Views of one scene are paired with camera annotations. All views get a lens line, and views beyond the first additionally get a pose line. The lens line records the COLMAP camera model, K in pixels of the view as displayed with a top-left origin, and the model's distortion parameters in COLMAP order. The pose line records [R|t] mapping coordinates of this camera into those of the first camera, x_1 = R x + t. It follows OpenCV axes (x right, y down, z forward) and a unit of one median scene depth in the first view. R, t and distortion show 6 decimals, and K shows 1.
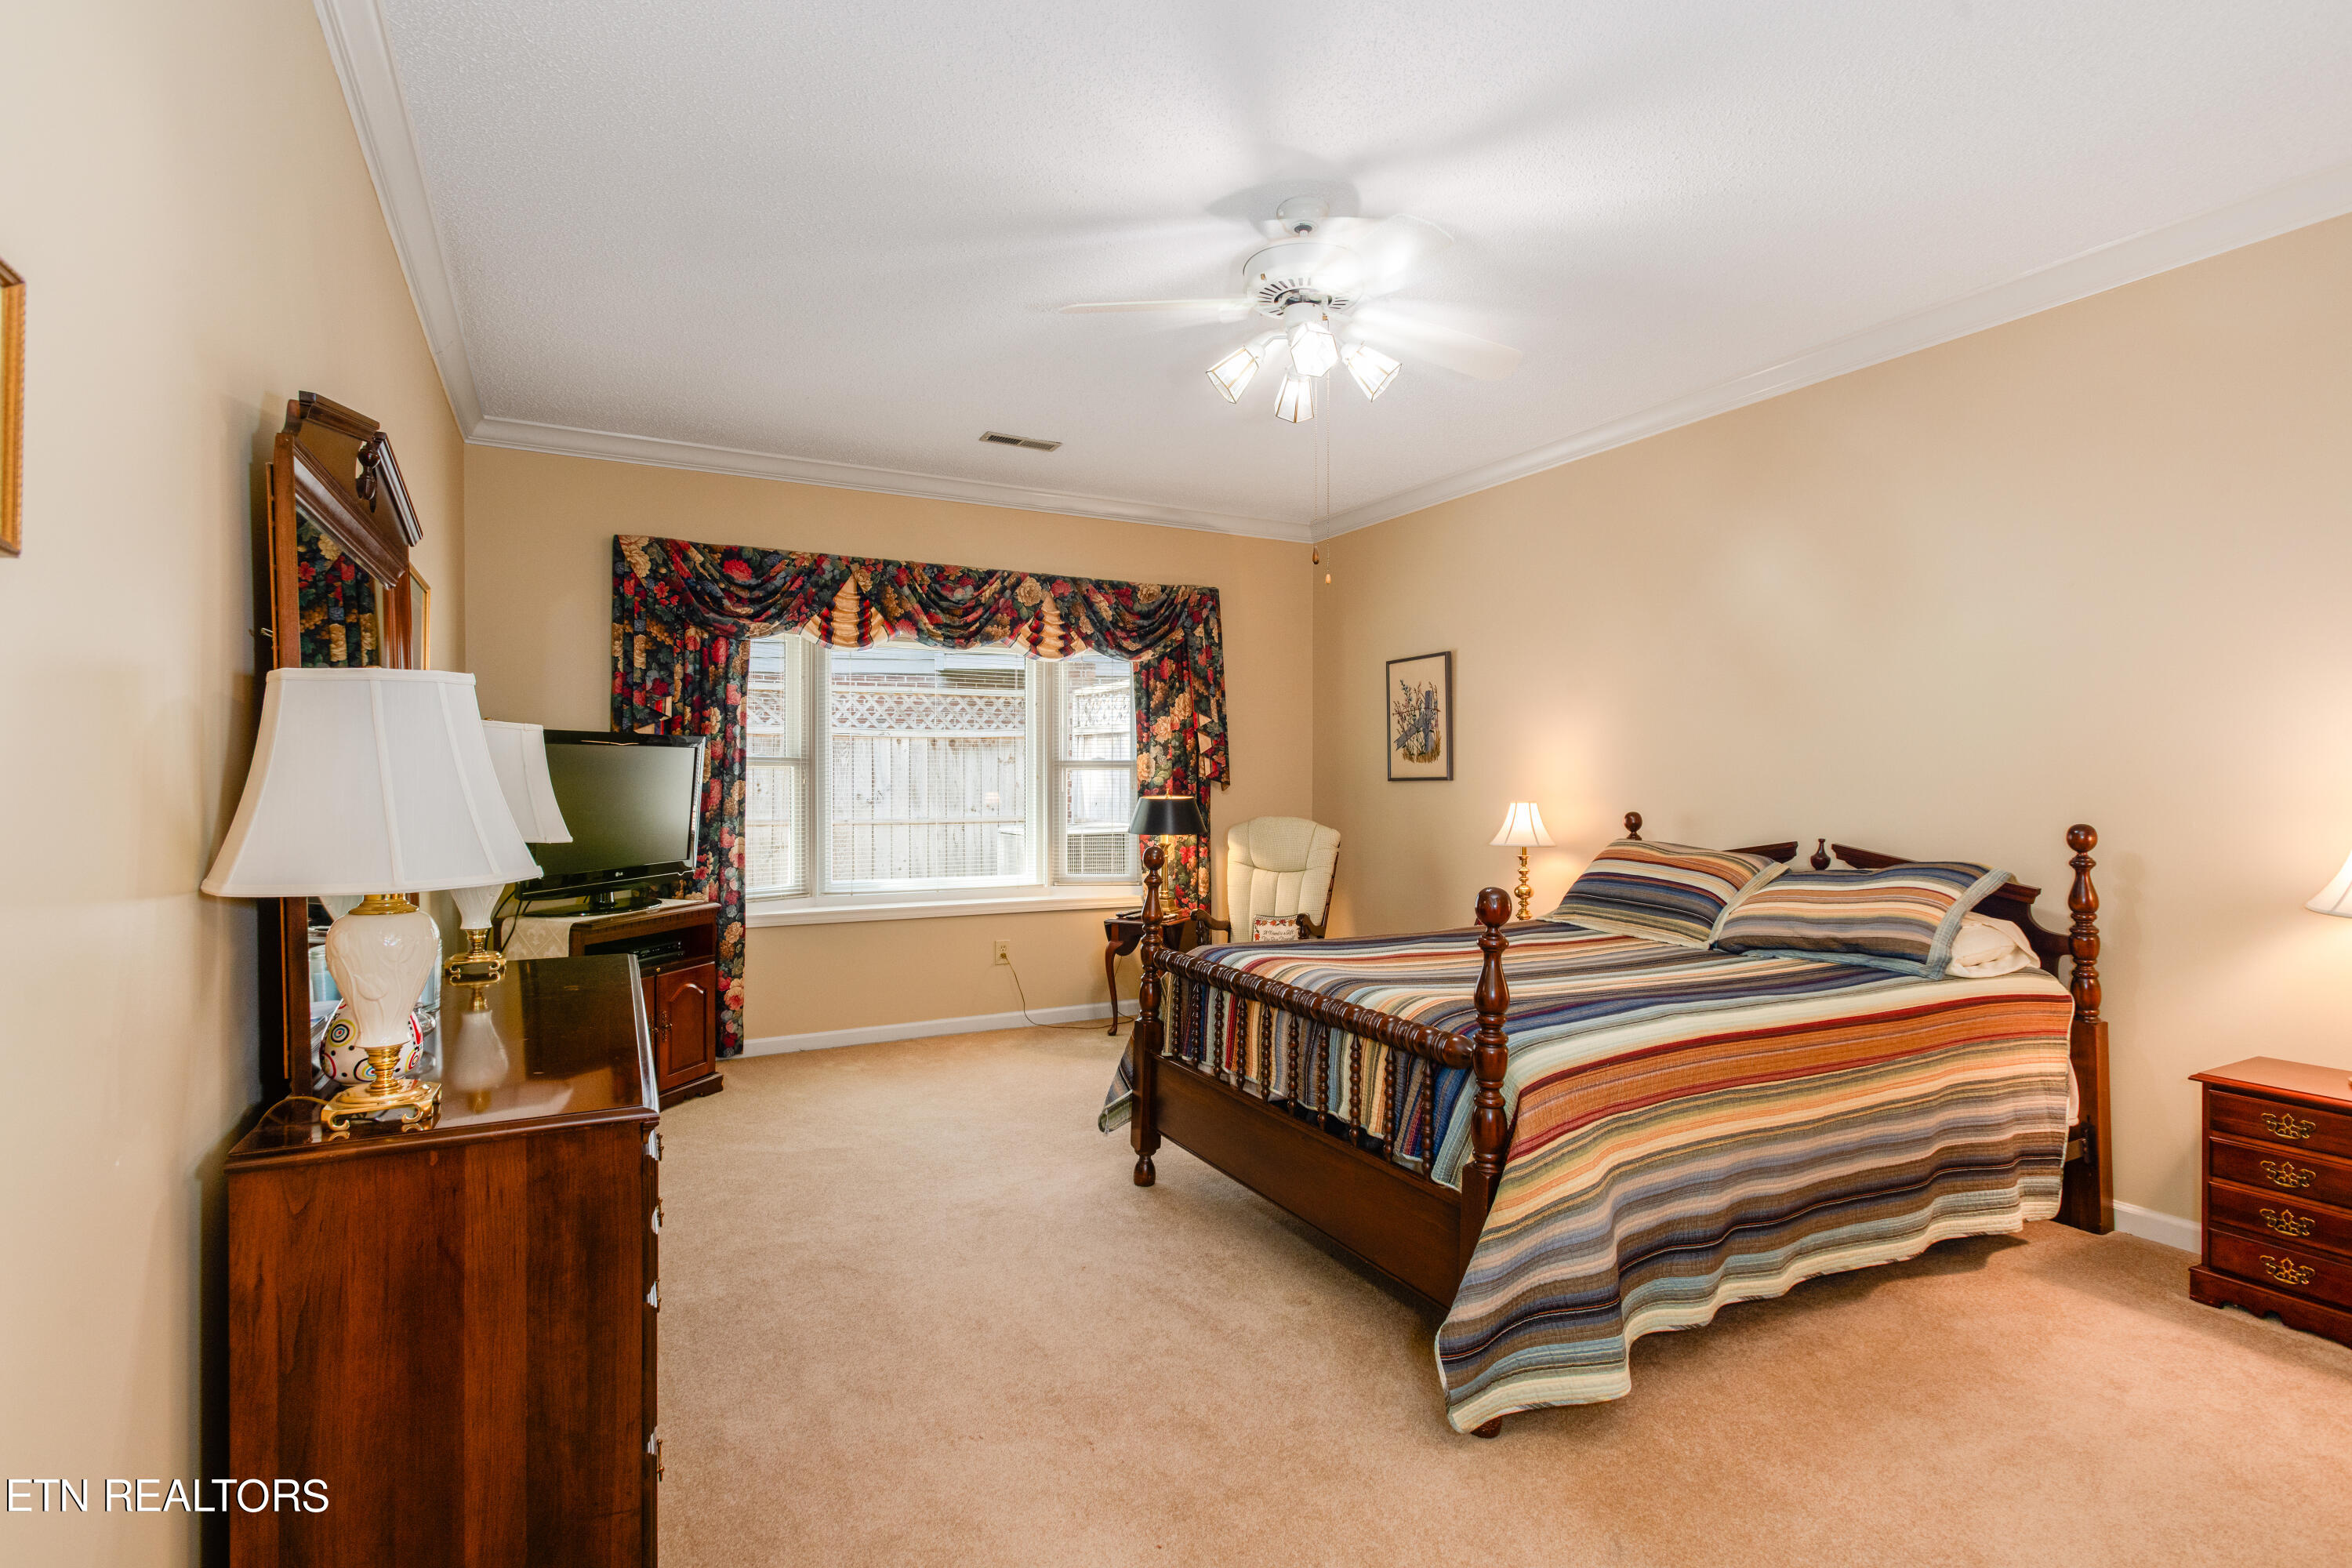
lens RADIAL K [[1120.7, 0, 1176.6], [0, 1120.7, 800.4], [0, 0, 1]] dist [0.002851, 0.000698]
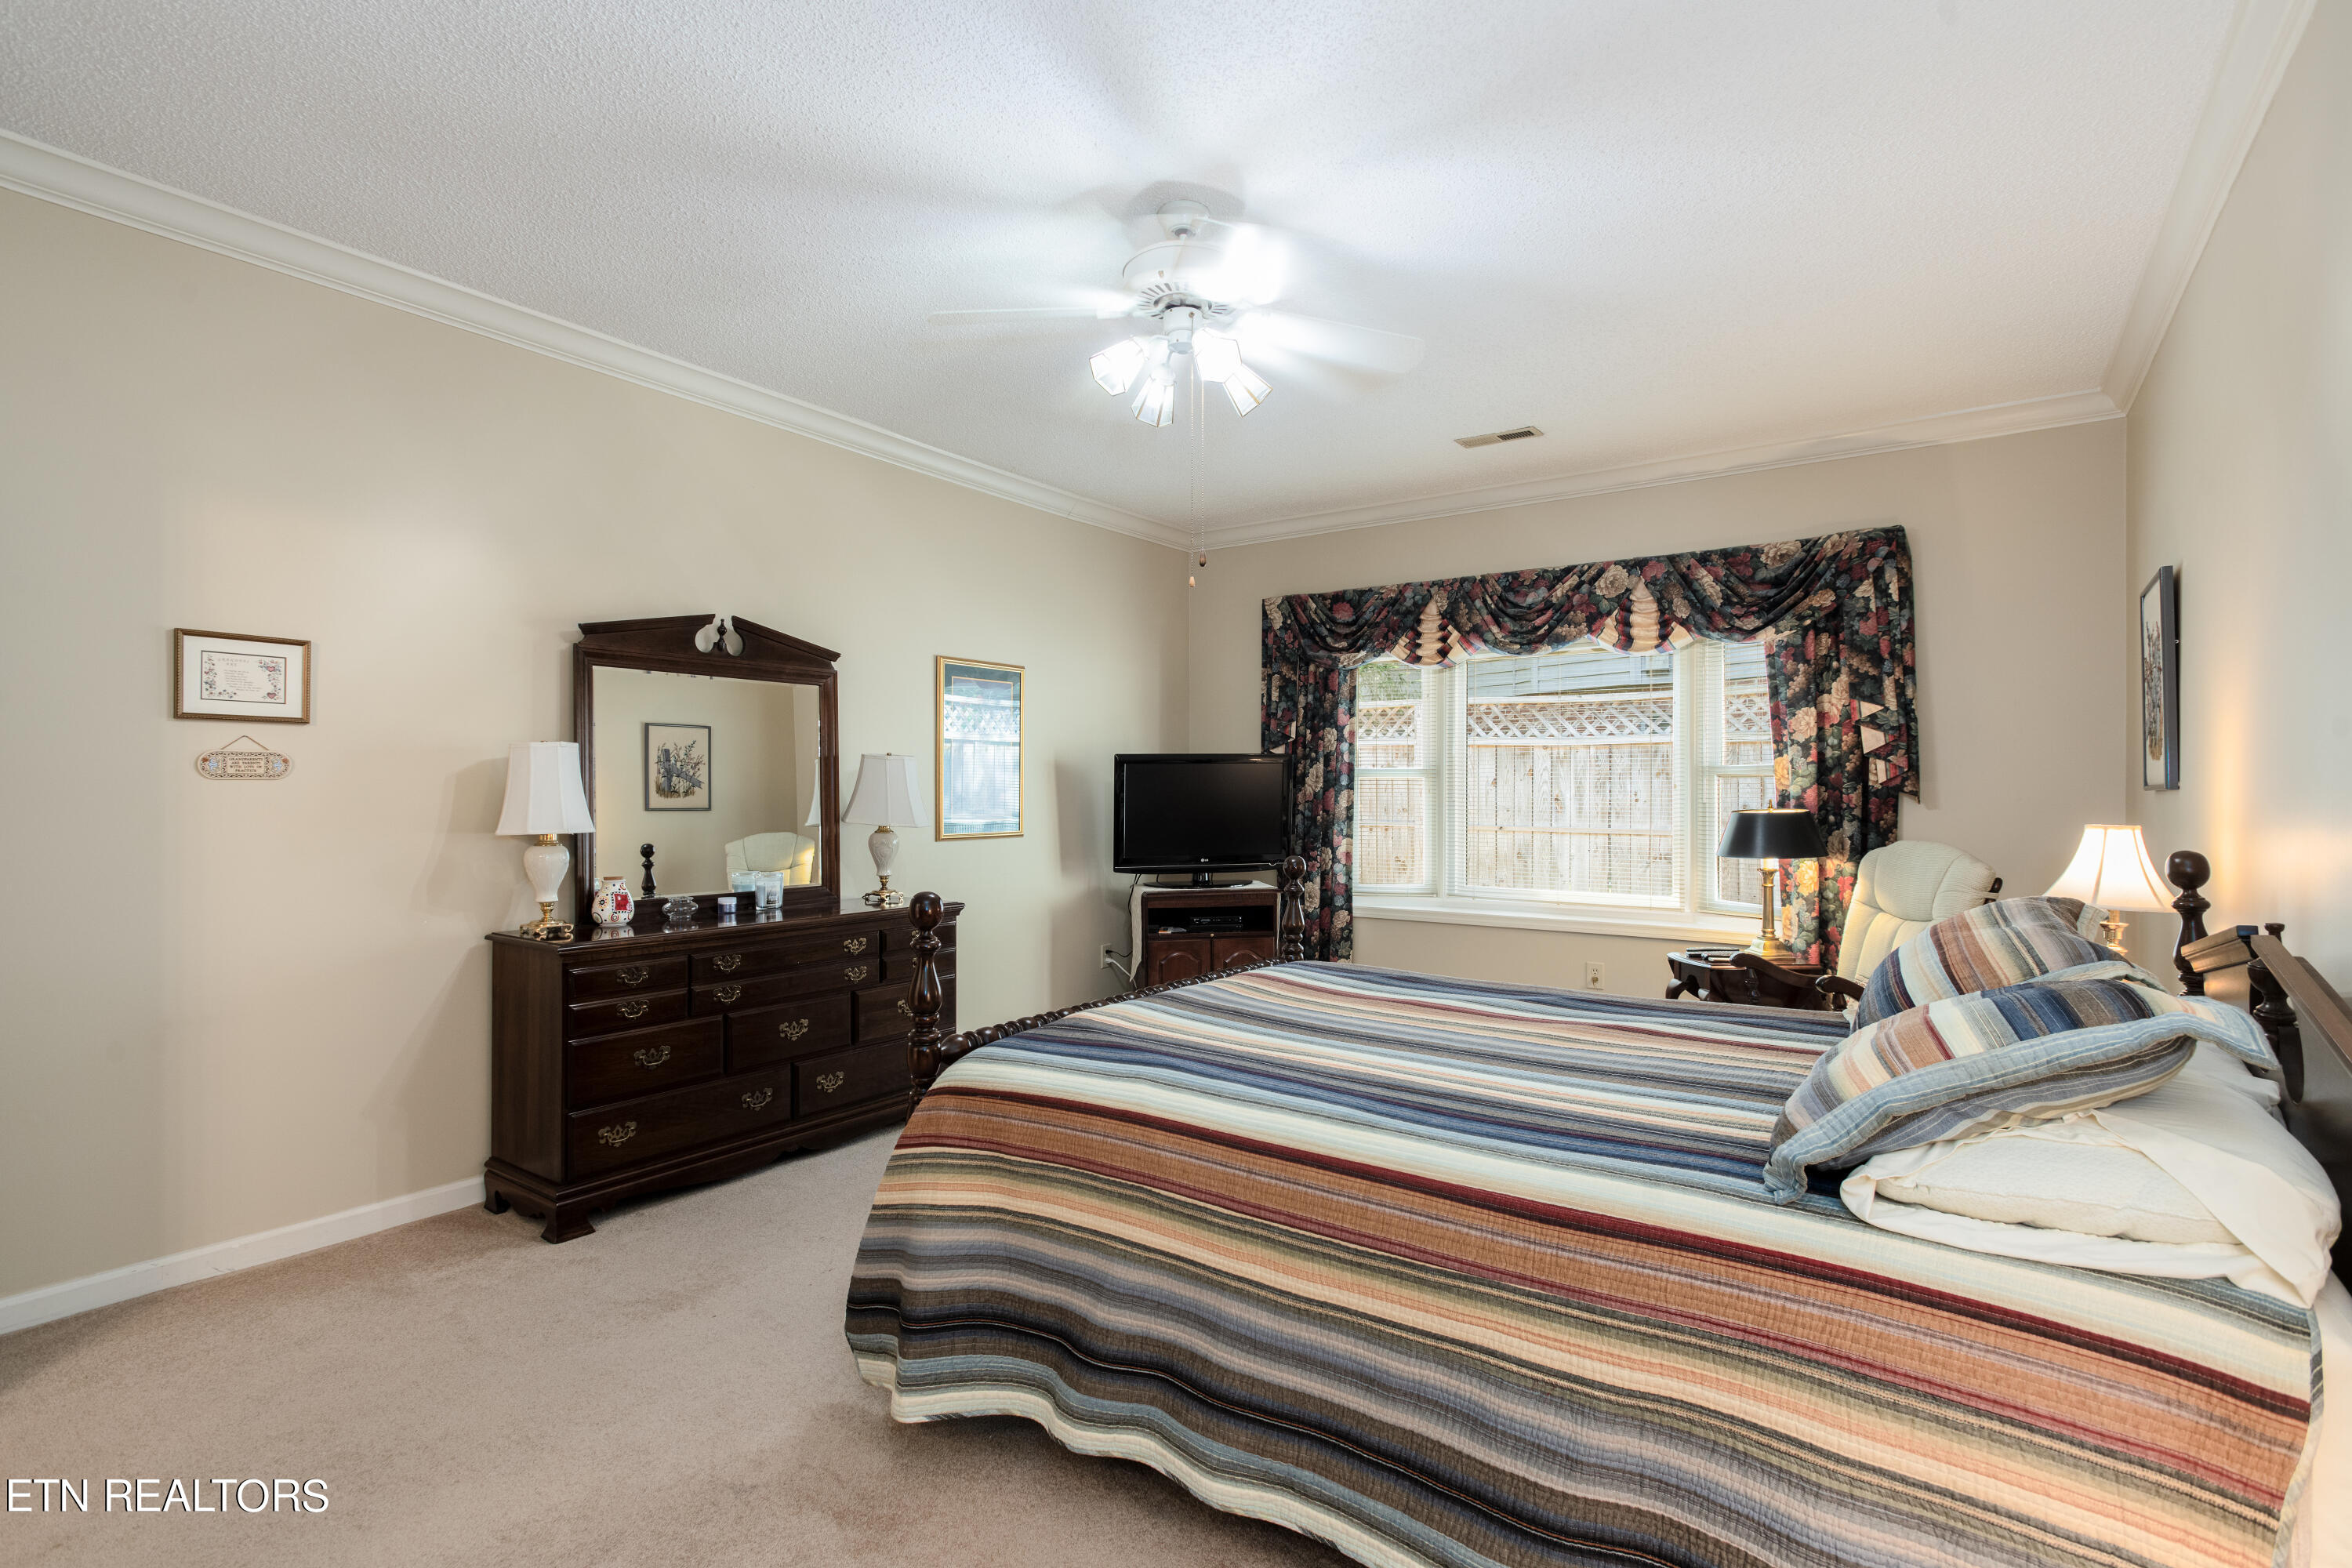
lens RADIAL K [[1120.7, 0, 1212.9], [0, 1120.7, 804.8], [0, 0, 1]] dist [0.002851, 0.000698]
pose [[0.470770, 0.012284, -0.882170, 0.547624], [-0.016859, 0.999846, 0.004926, -0.005221], [0.882095, 0.012554, 0.470905, 0.308379]]
